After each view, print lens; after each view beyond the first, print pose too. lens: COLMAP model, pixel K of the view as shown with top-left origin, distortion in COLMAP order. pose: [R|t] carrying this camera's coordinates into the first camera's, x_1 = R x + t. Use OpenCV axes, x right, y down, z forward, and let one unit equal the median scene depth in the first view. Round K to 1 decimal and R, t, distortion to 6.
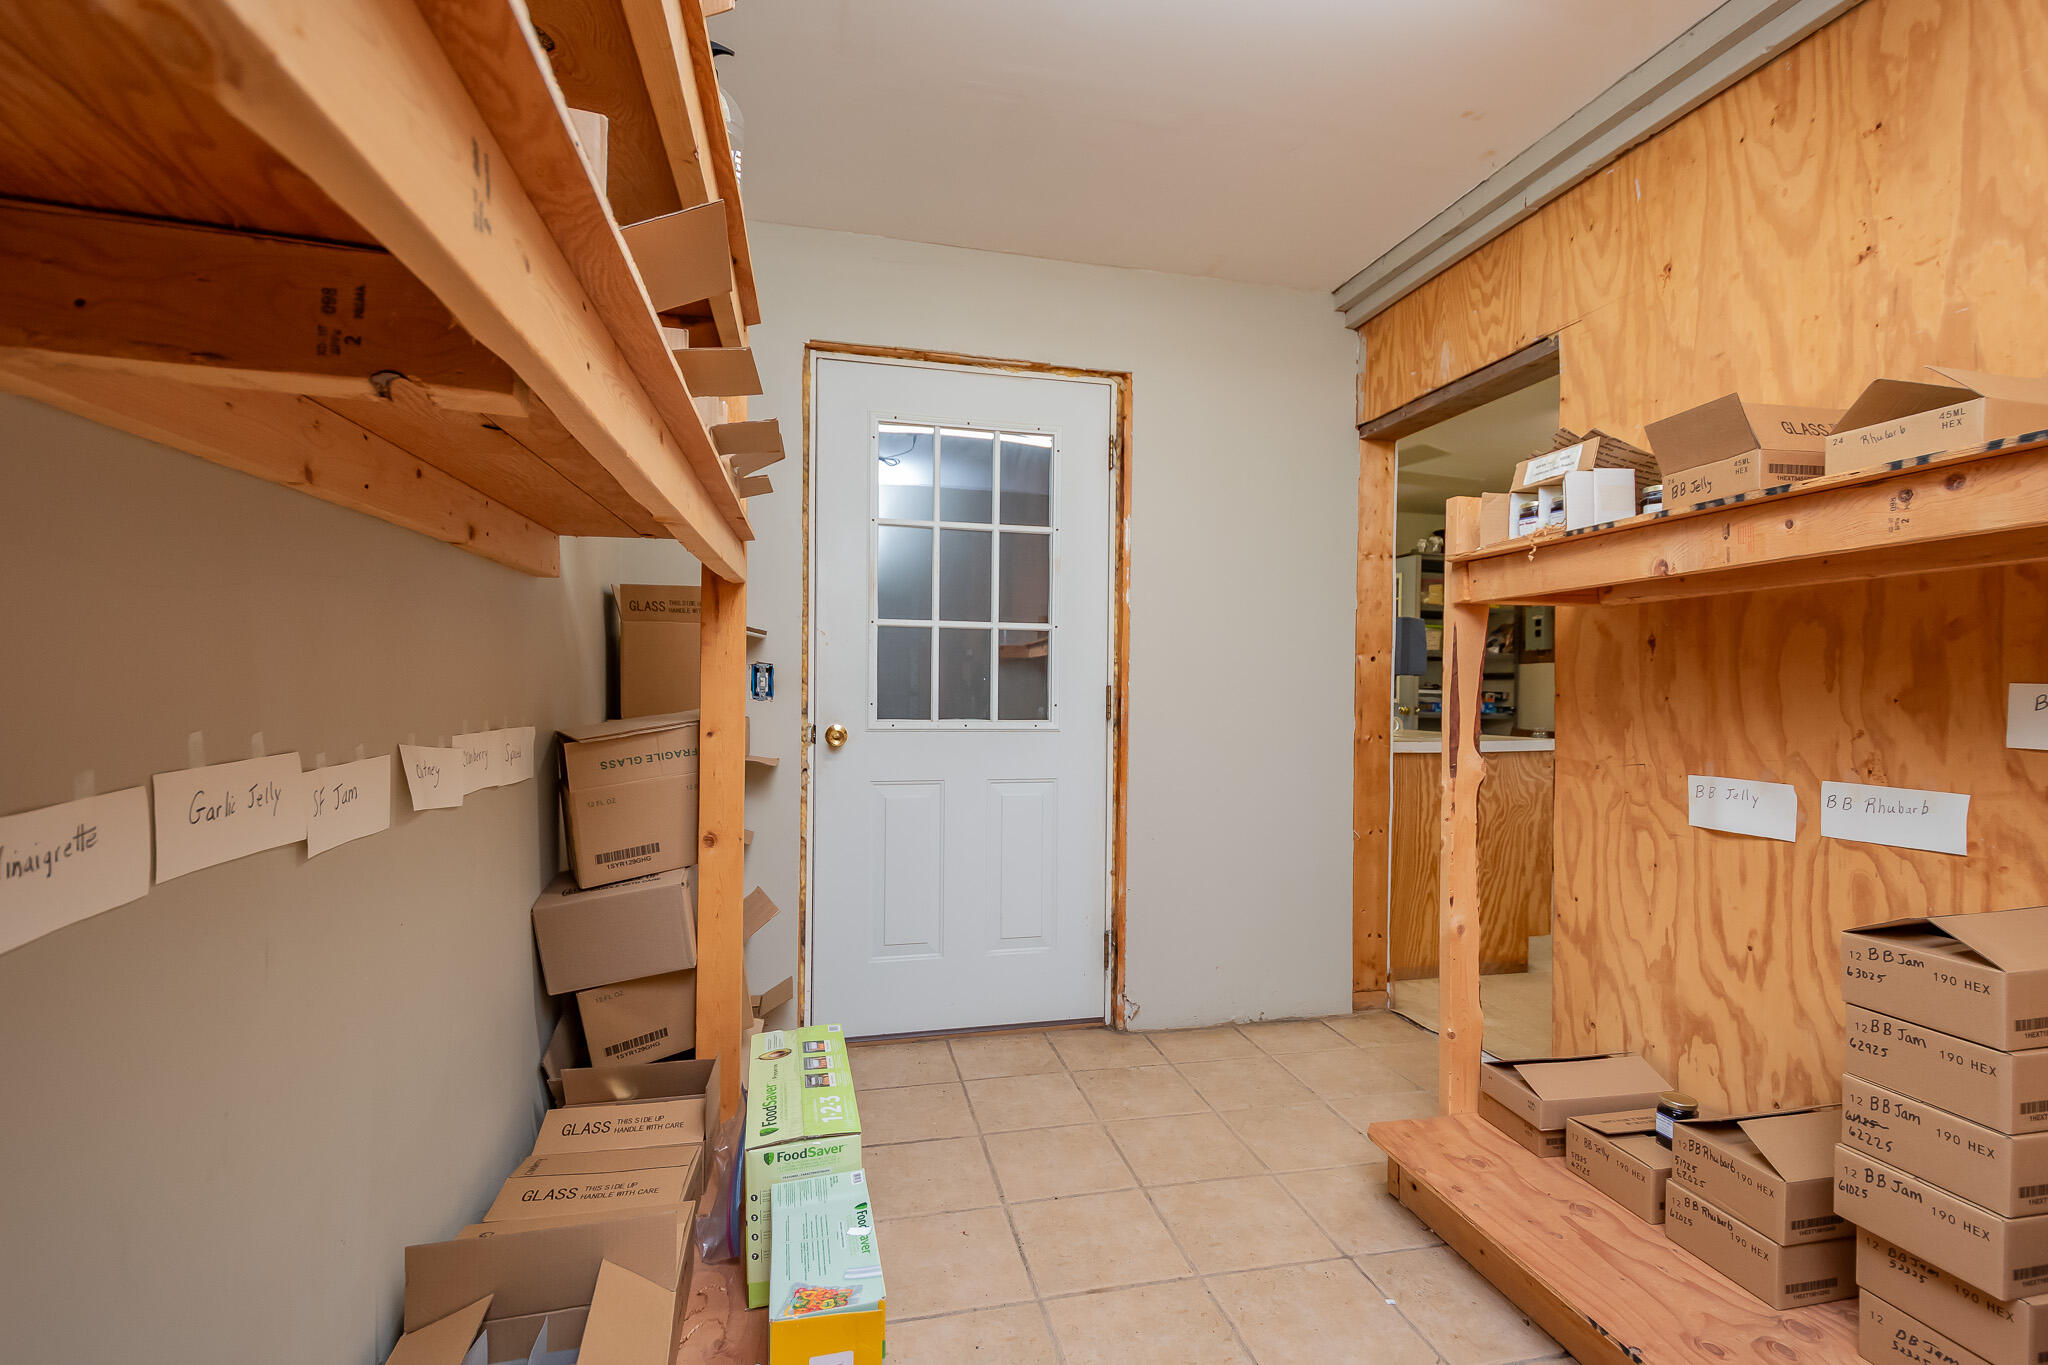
lens RADIAL K [[907.7, 0, 1024.7], [0, 907.7, 684.4], [0, 0, 1]] dist [0.001972, 0.000241]
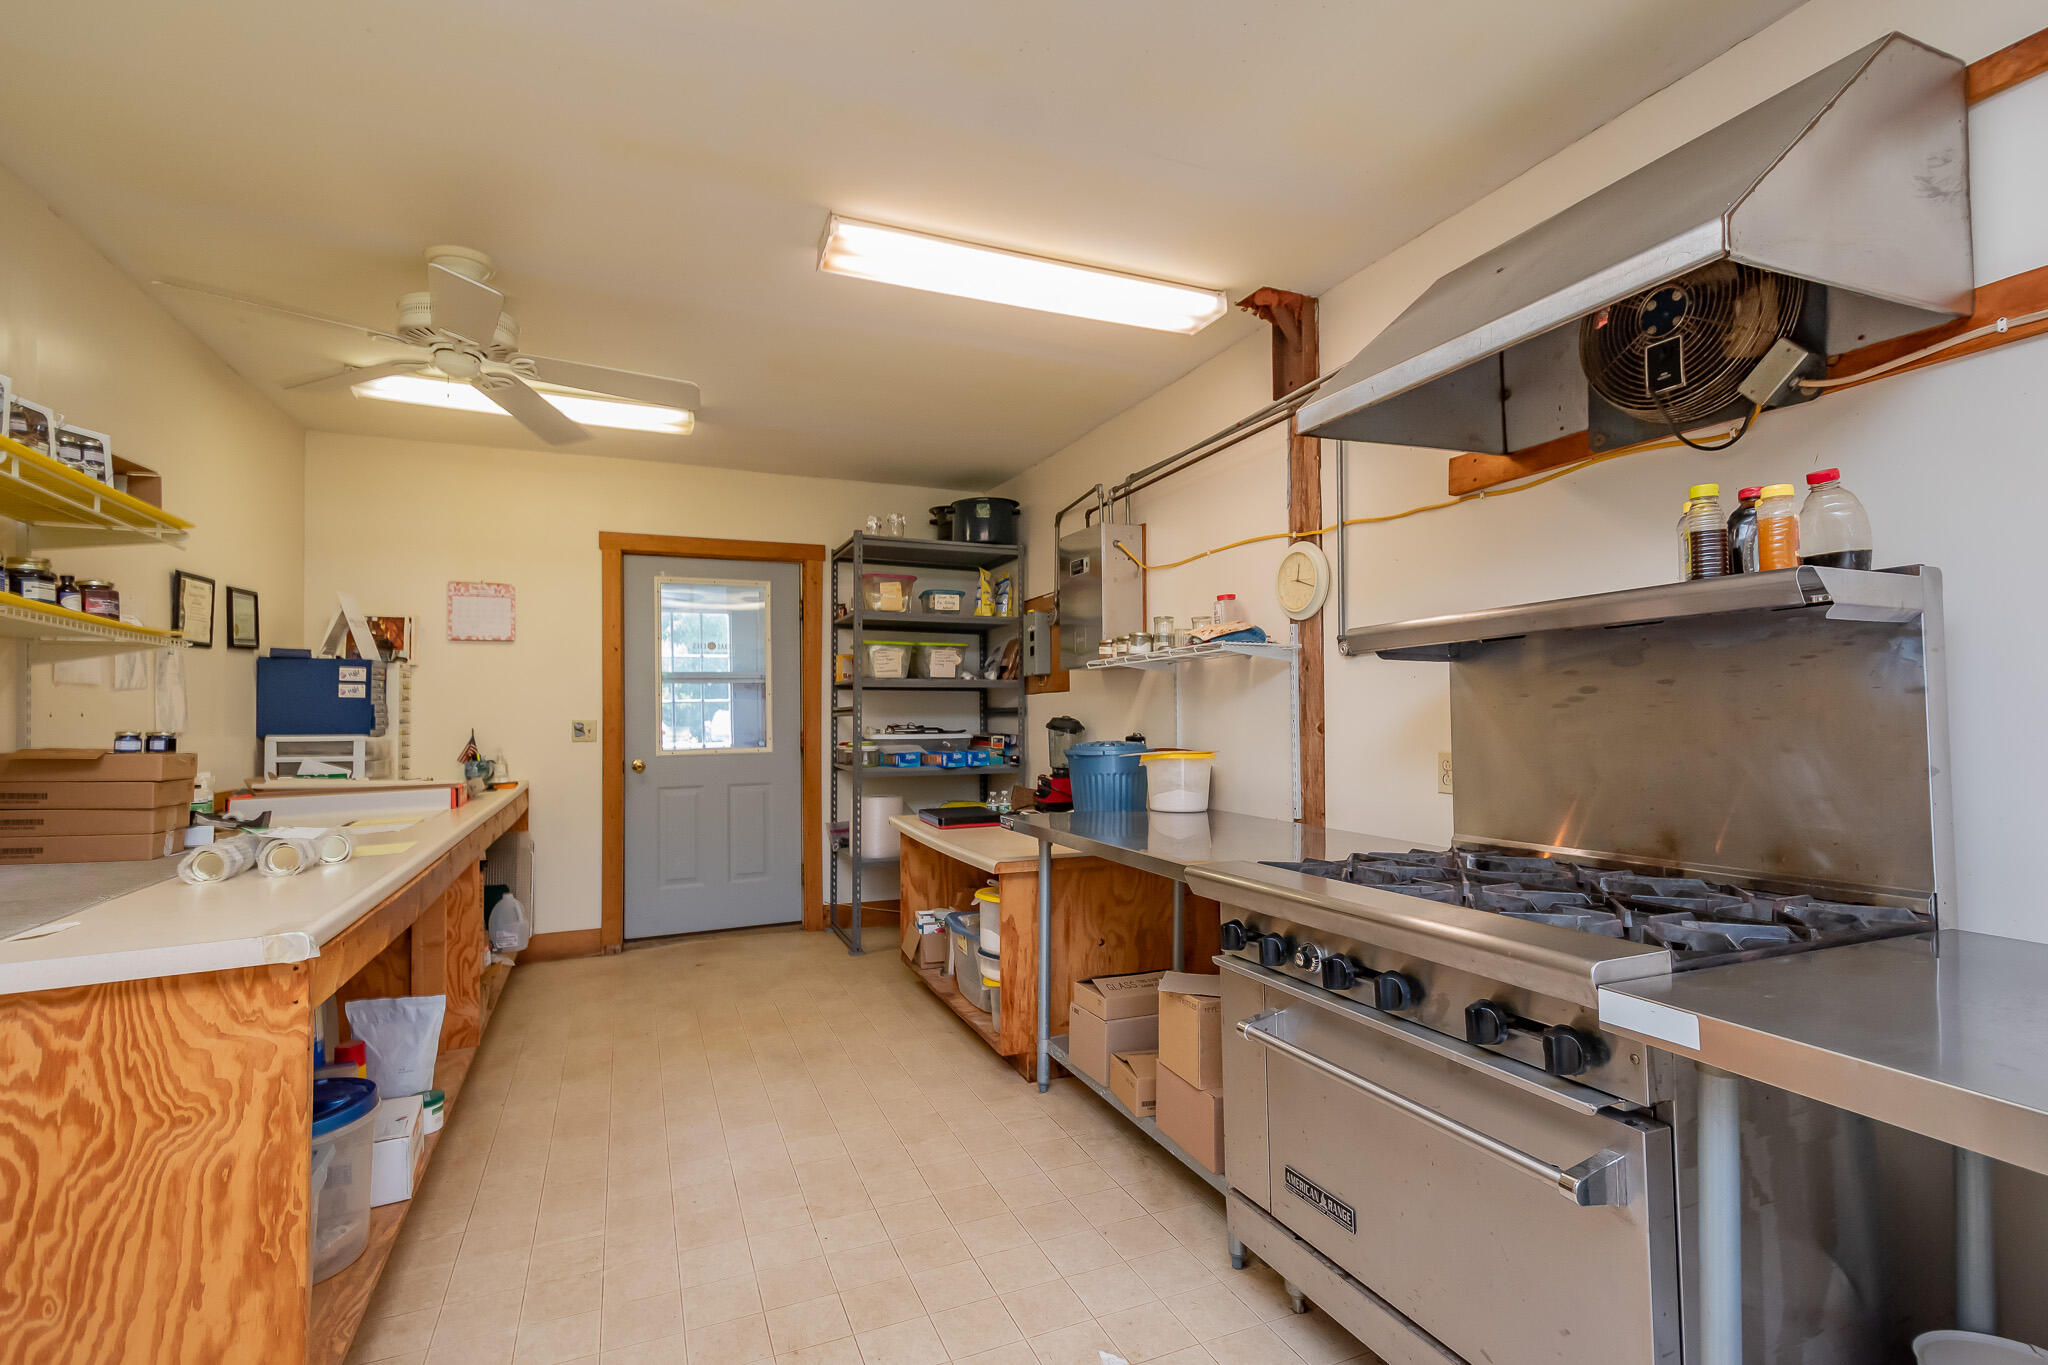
lens RADIAL K [[907.7, 0, 1026.5], [0, 907.7, 681.2], [0, 0, 1]] dist [0.001972, 0.000241]
pose [[0.989951, -0.020630, 0.139897, 0.461949], [0.024406, 0.999381, -0.025325, -0.015697], [-0.139288, 0.028485, 0.989842, 0.317150]]
